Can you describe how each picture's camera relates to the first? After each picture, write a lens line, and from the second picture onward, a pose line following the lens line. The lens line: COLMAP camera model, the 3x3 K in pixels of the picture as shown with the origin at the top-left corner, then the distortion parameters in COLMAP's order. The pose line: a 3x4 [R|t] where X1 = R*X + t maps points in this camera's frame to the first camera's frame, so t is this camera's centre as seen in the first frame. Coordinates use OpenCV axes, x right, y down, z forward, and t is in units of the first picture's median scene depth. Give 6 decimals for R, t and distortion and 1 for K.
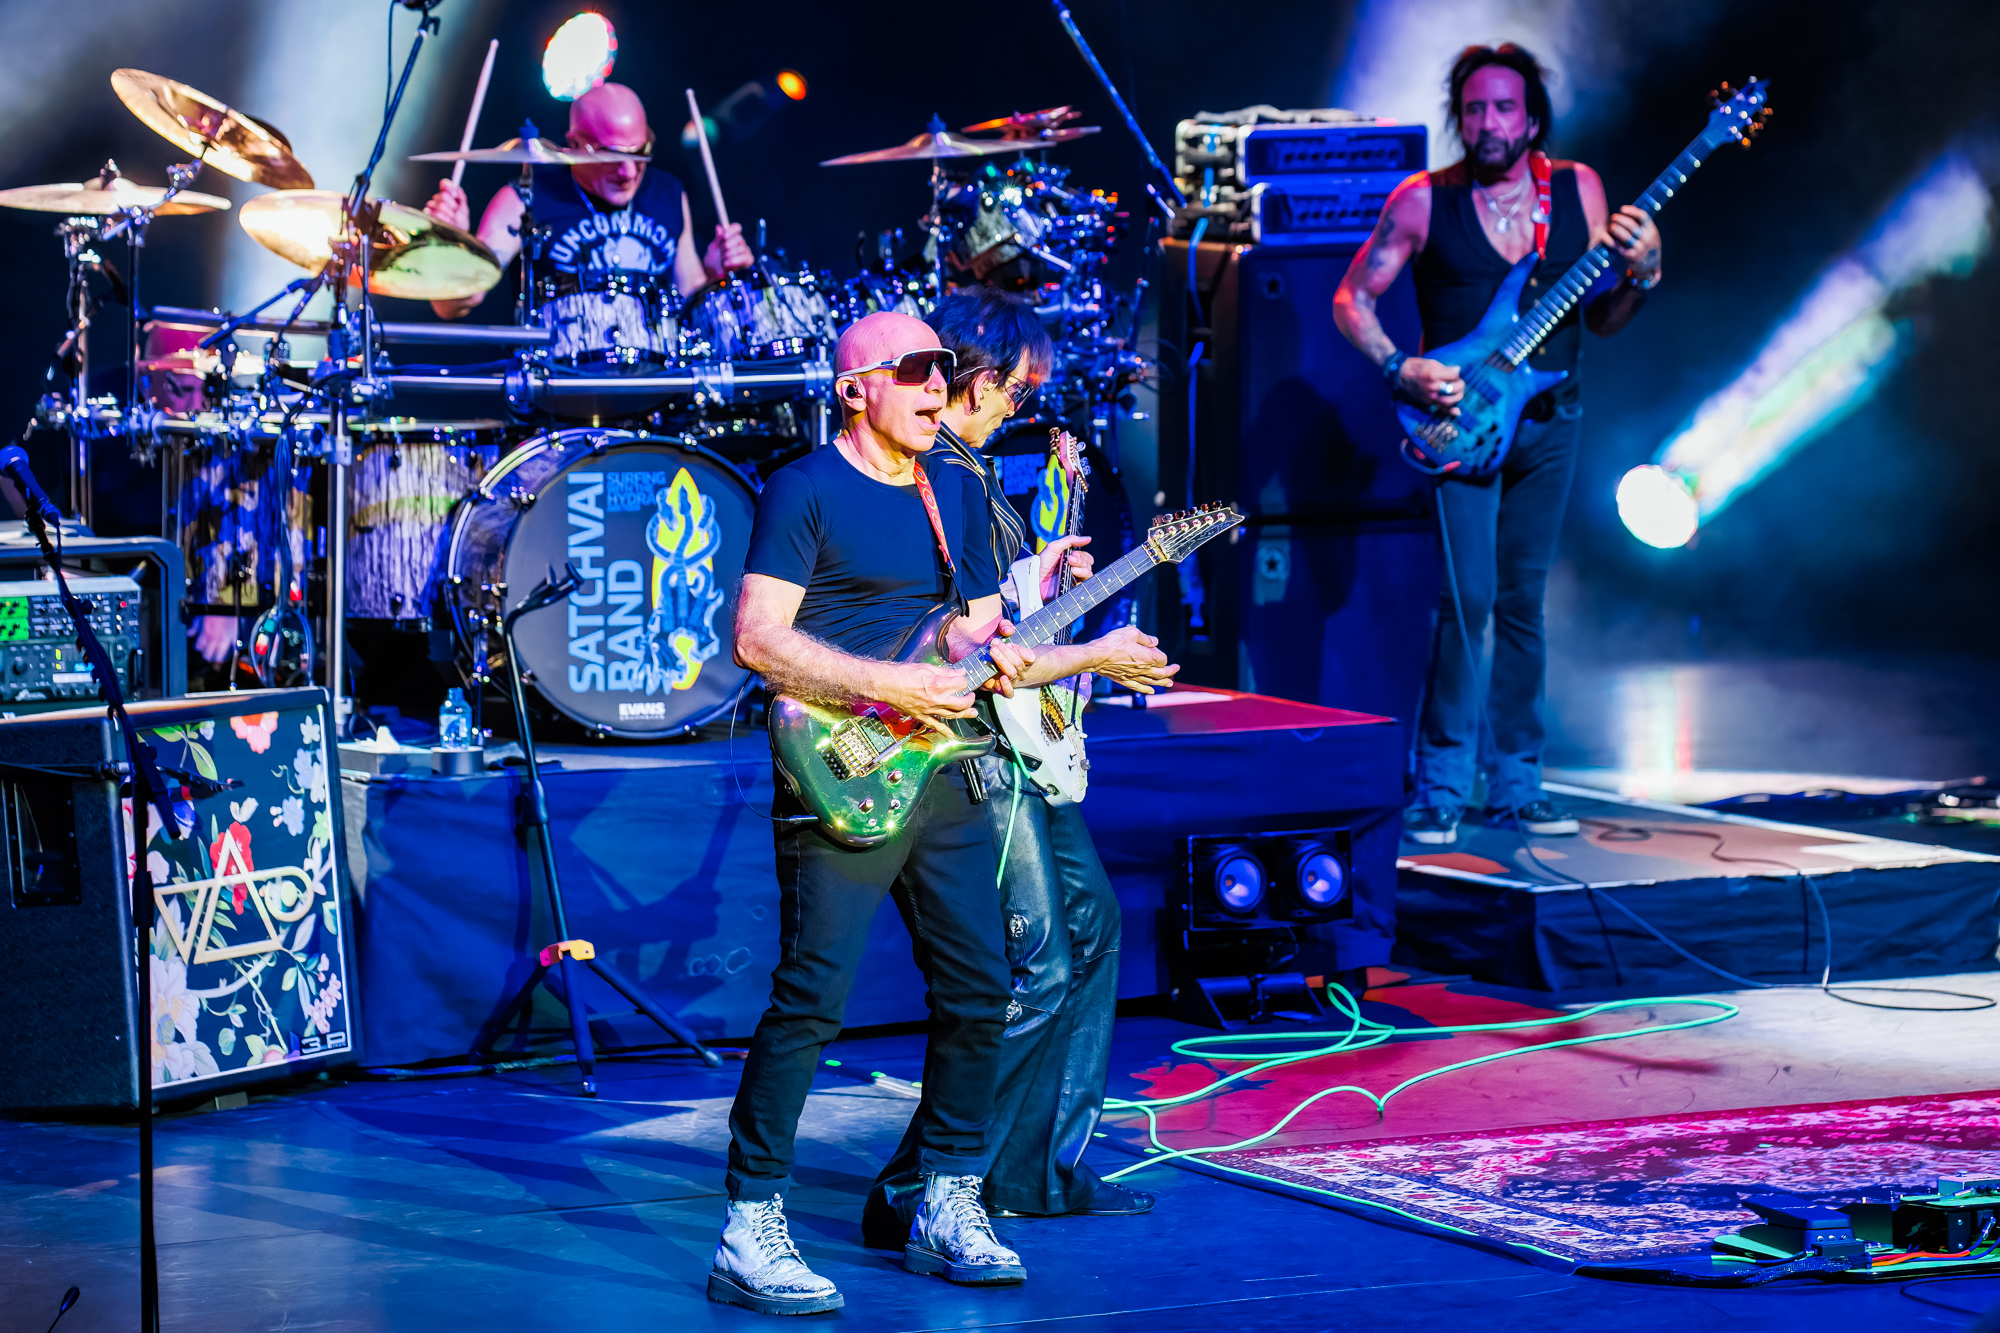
lens RADIAL K [[8883.1, 0, 1004.9], [0, 8883.1, 626.8], [0, 0, 1]] dist [0.402748, 7.089593]
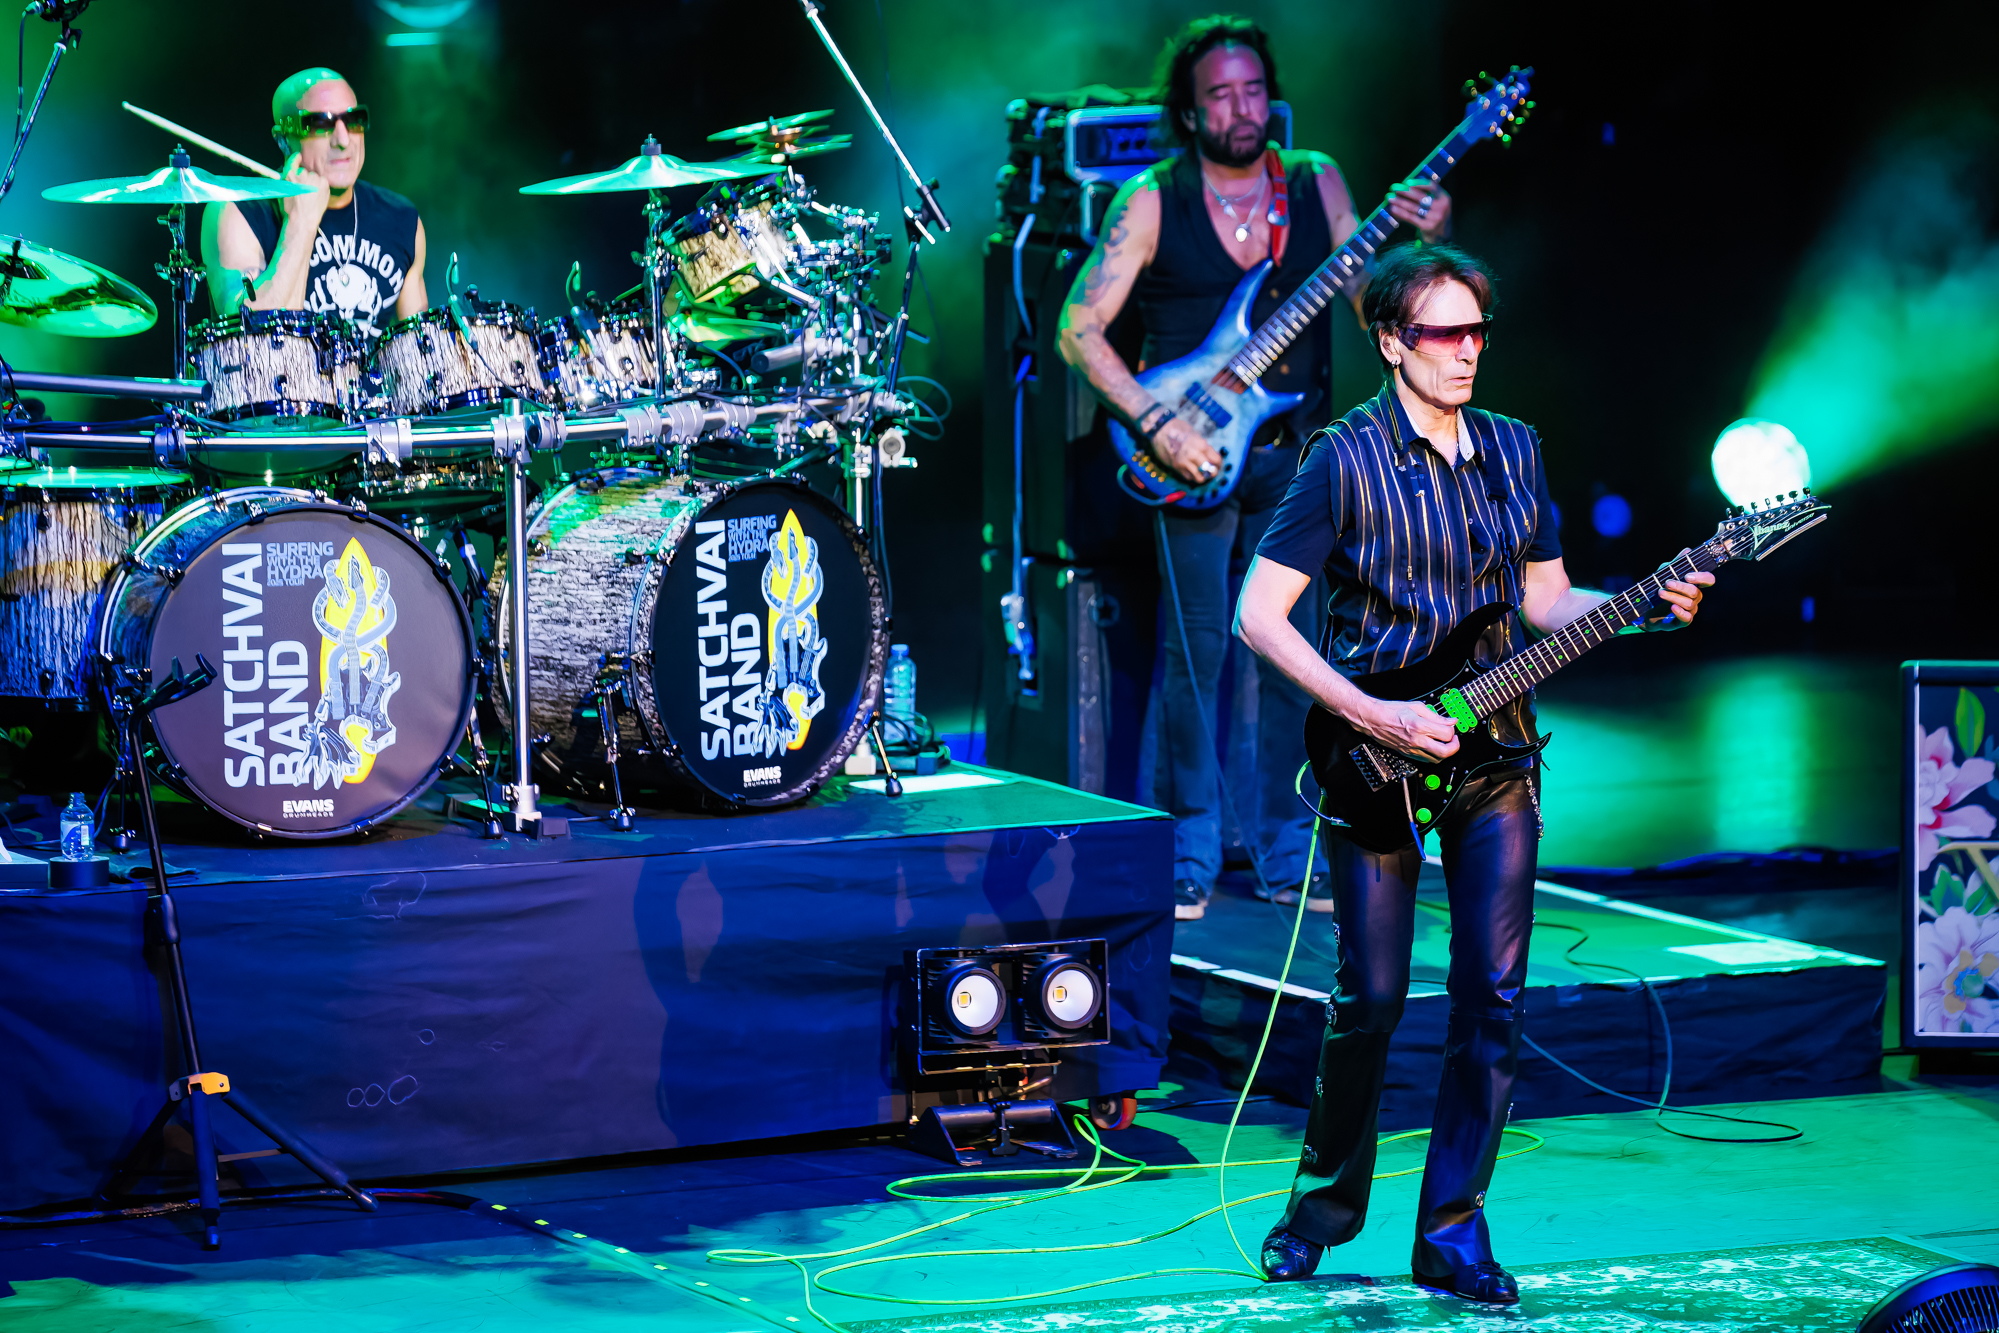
lens RADIAL K [[12188.4, 0, 1005.9], [0, 12188.4, 704.7], [0, 0, 1]] dist [1.840906, -15.176660]
pose [[0.998641, 0.002838, -0.052040, 0.093974], [-0.001341, 0.999585, 0.028777, -0.036714], [0.052100, -0.028668, 0.998230, -0.231044]]
